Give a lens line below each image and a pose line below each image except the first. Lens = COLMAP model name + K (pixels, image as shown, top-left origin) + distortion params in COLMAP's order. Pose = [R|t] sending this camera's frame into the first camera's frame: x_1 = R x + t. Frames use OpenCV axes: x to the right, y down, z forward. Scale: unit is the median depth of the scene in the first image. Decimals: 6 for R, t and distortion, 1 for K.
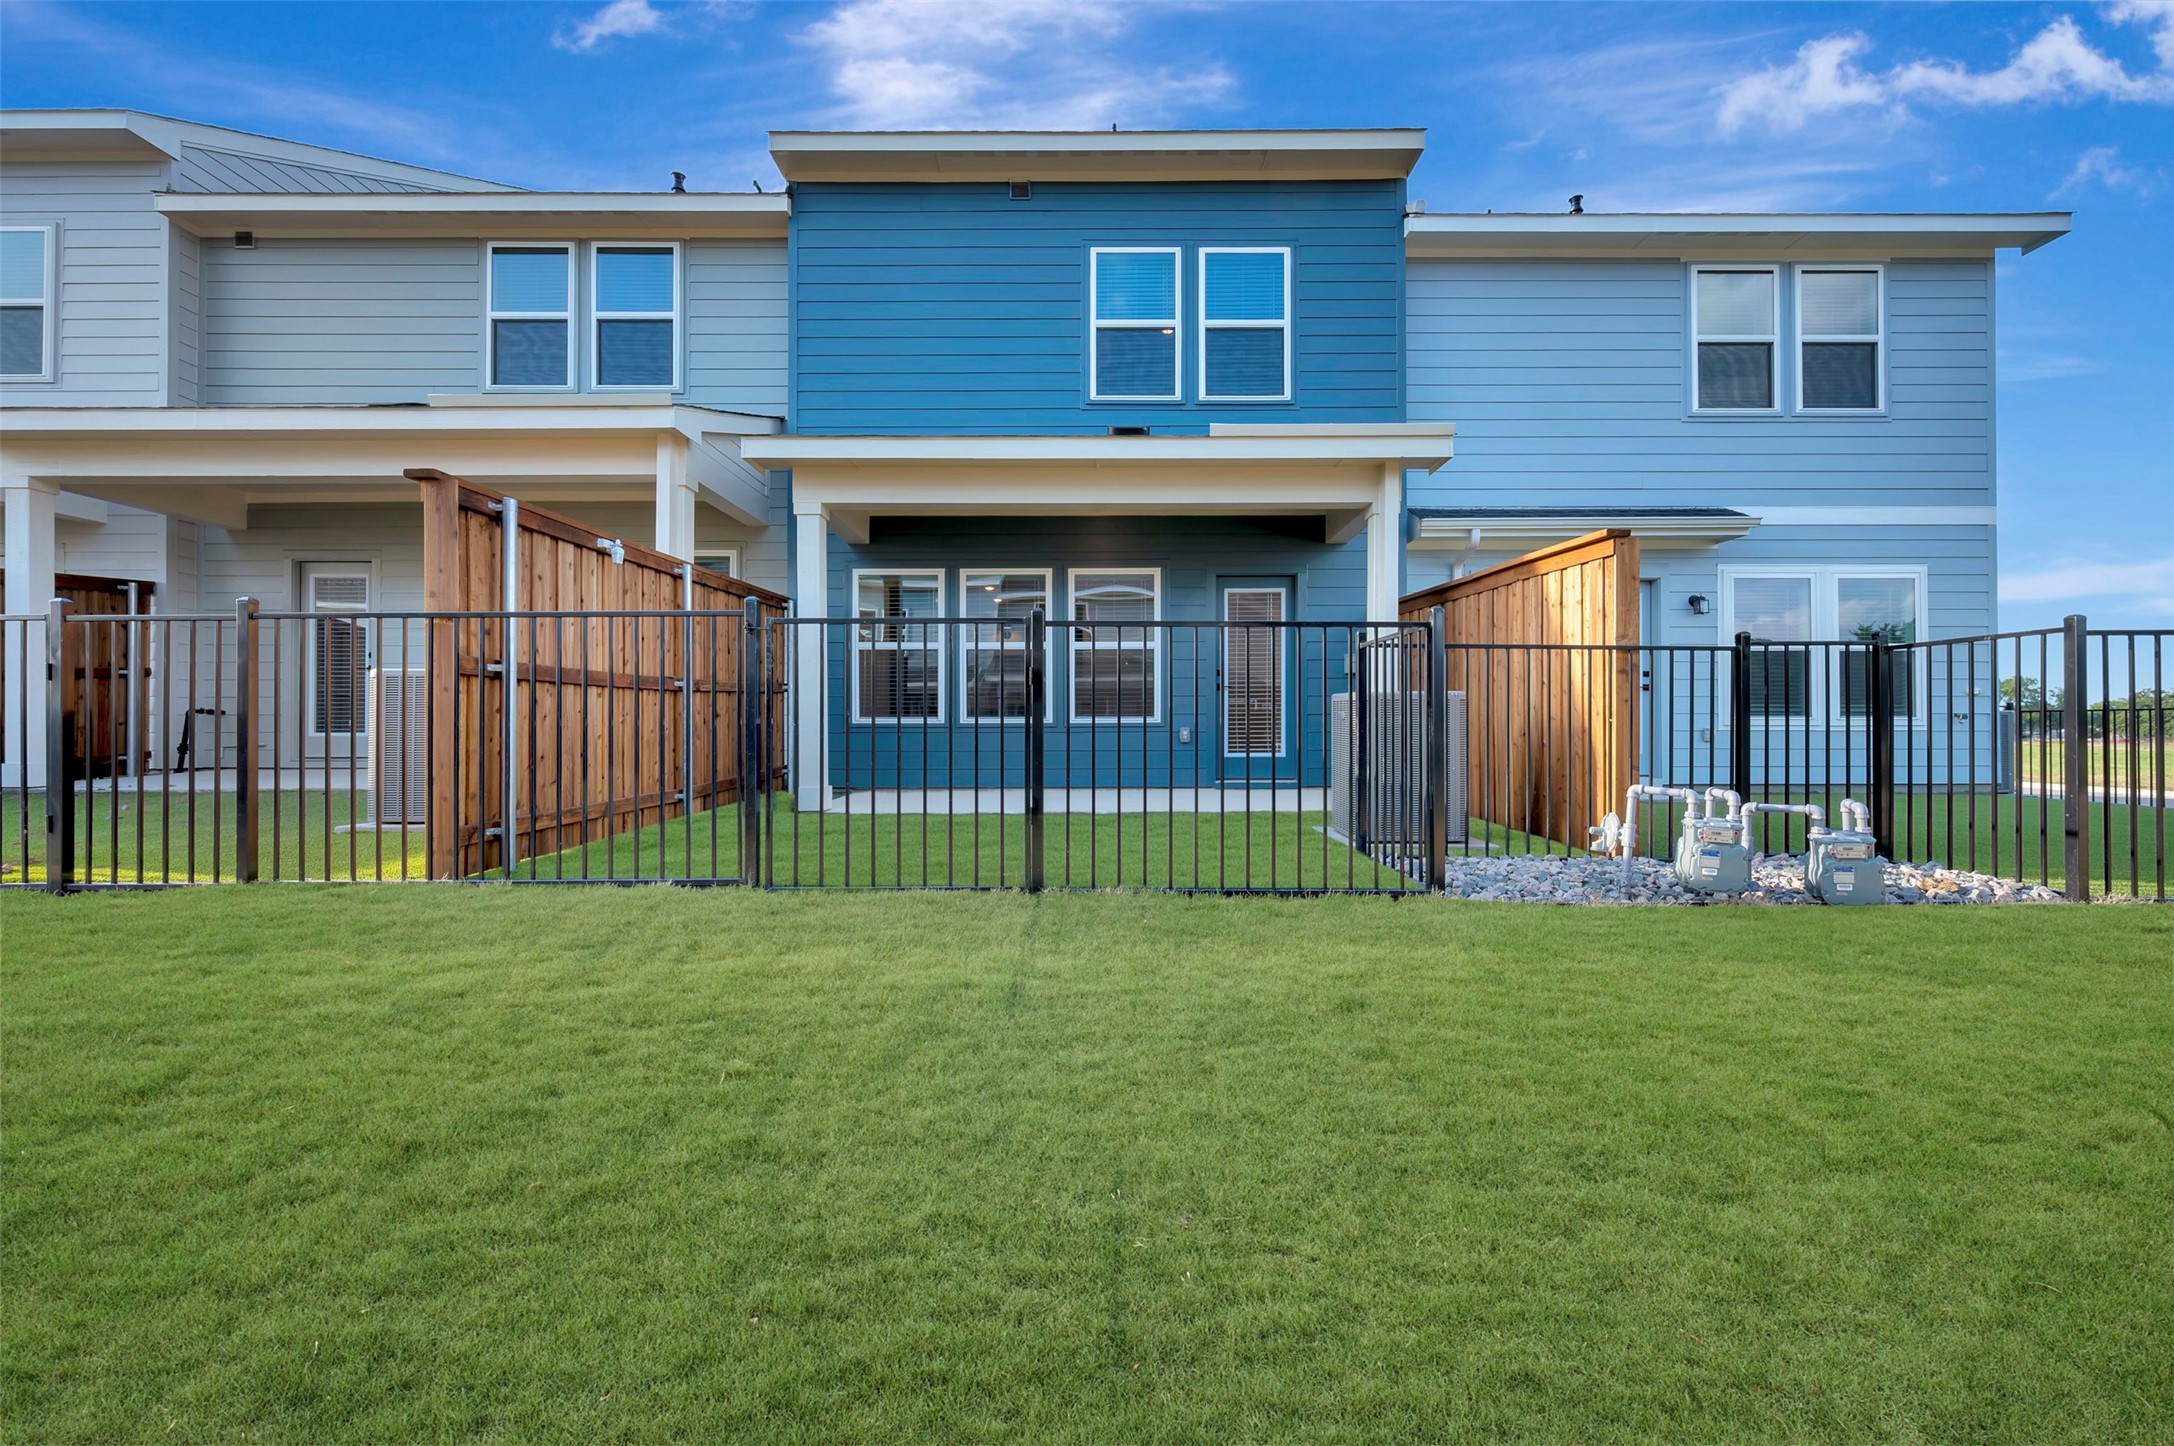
lens RADIAL K [[857.4, 0, 1093.2], [0, 857.4, 718.4], [0, 0, 1]] dist [0.000088, 0.000020]
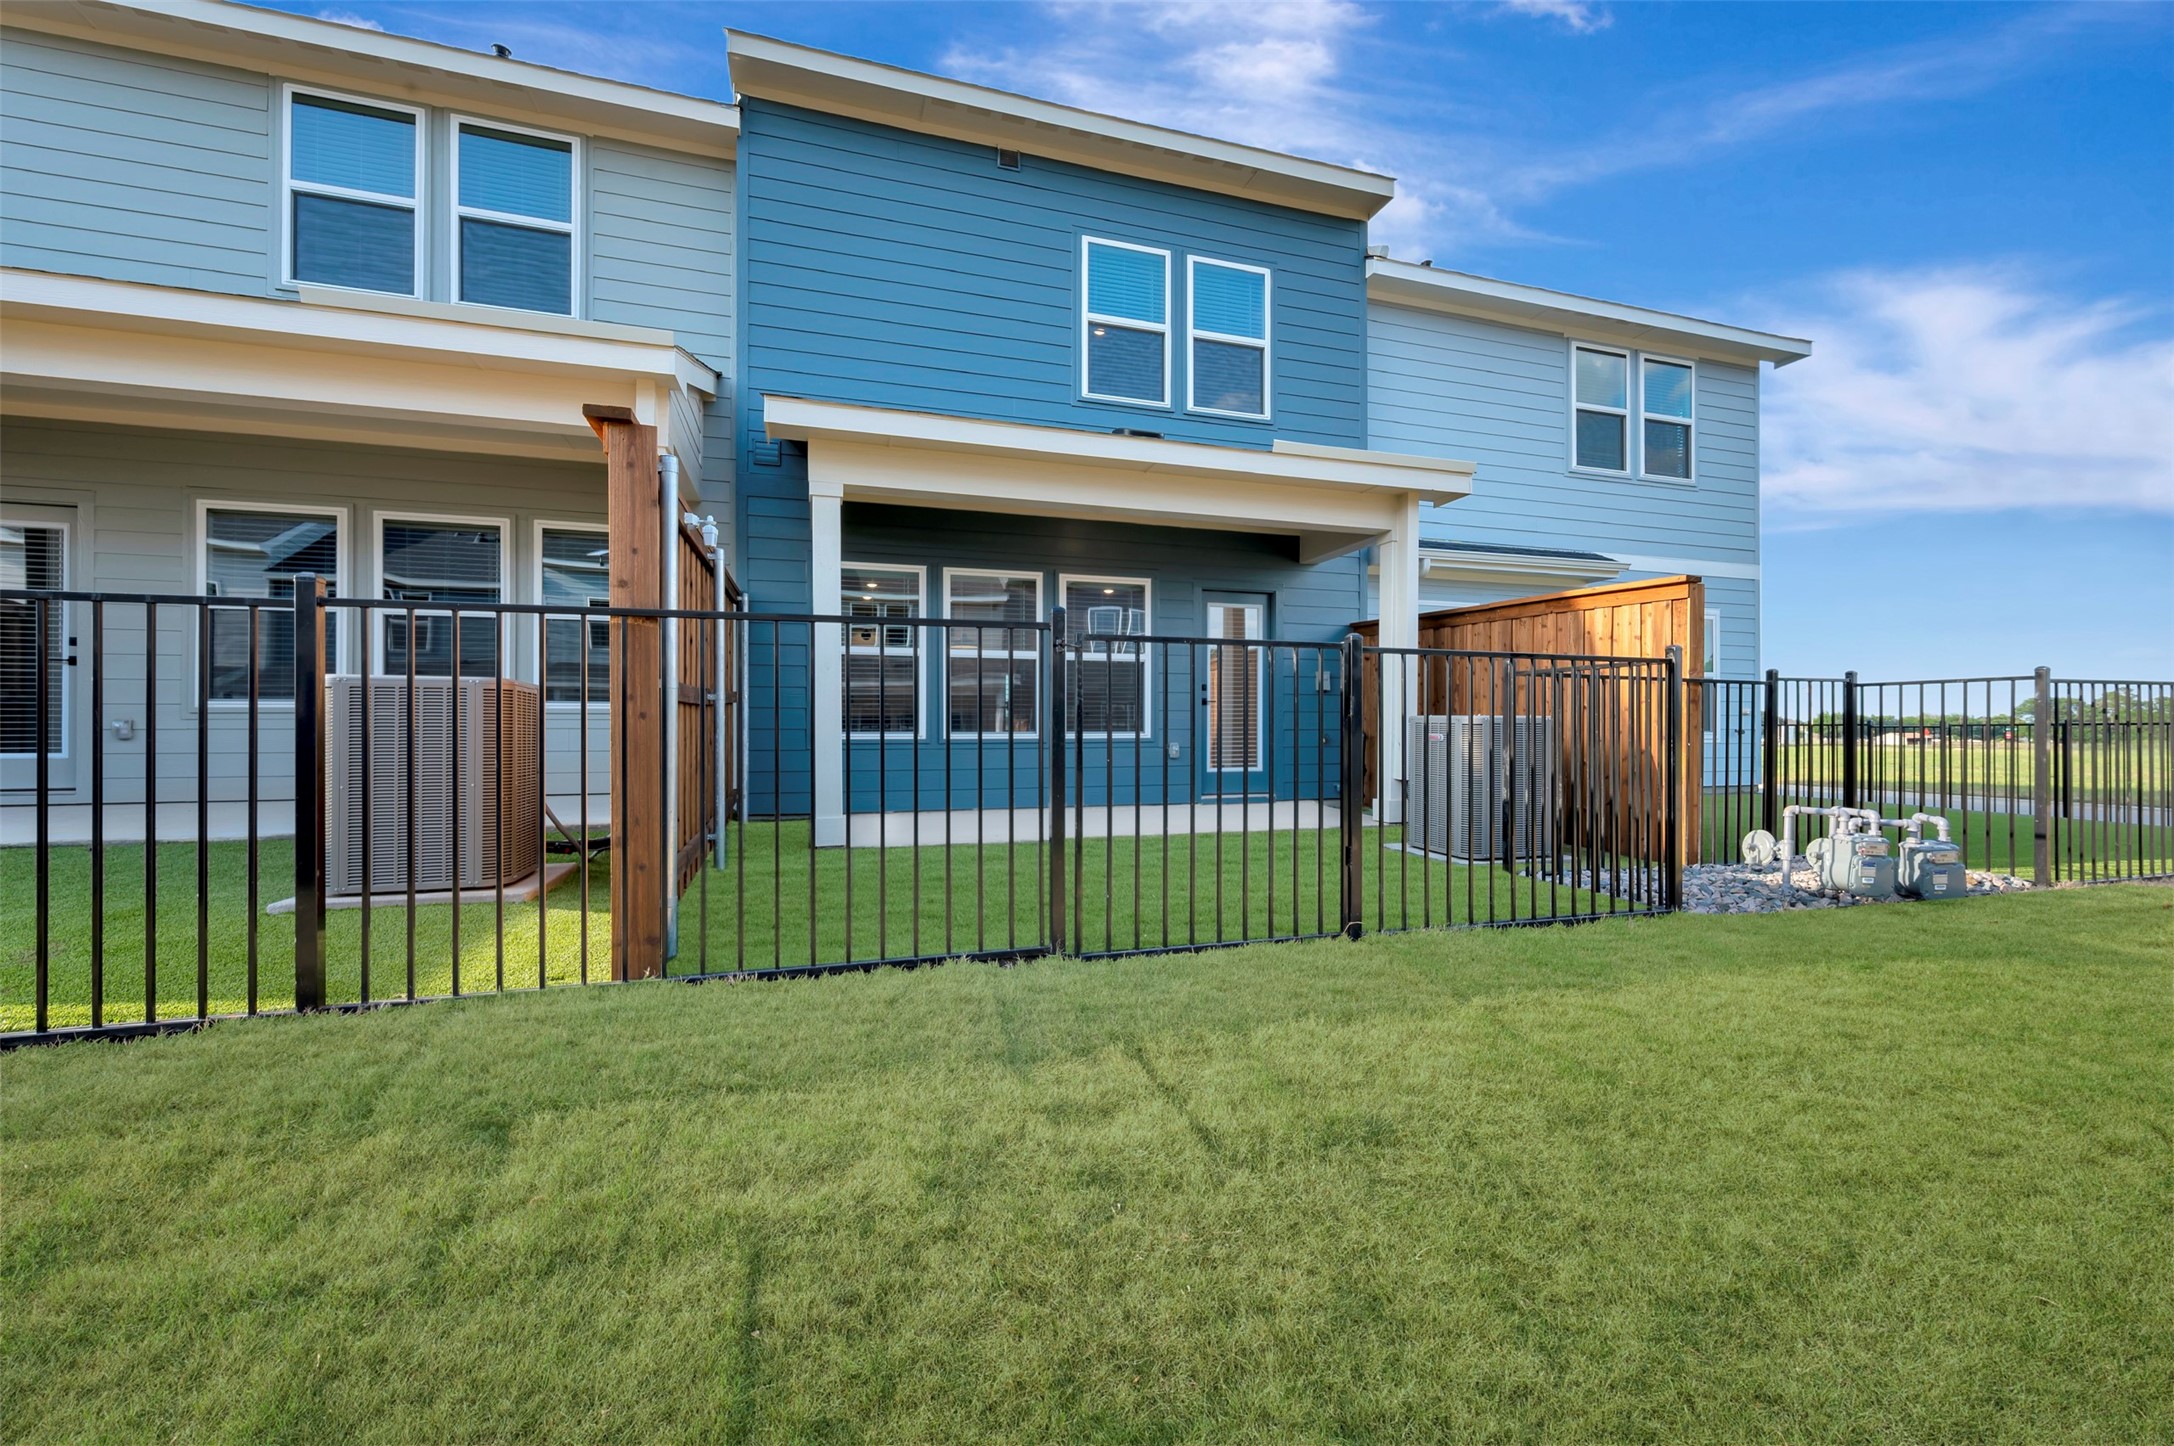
lens RADIAL K [[867.0, 0, 1087.0], [0, 867.0, 723.0], [0, 0, 1]] dist [0.000175, -0.000260]
pose [[0.952981, 0.004084, 0.303004, -0.286057], [-0.005197, 0.999982, 0.002867, -0.014492], [-0.302987, -0.004307, 0.952985, 0.085858]]
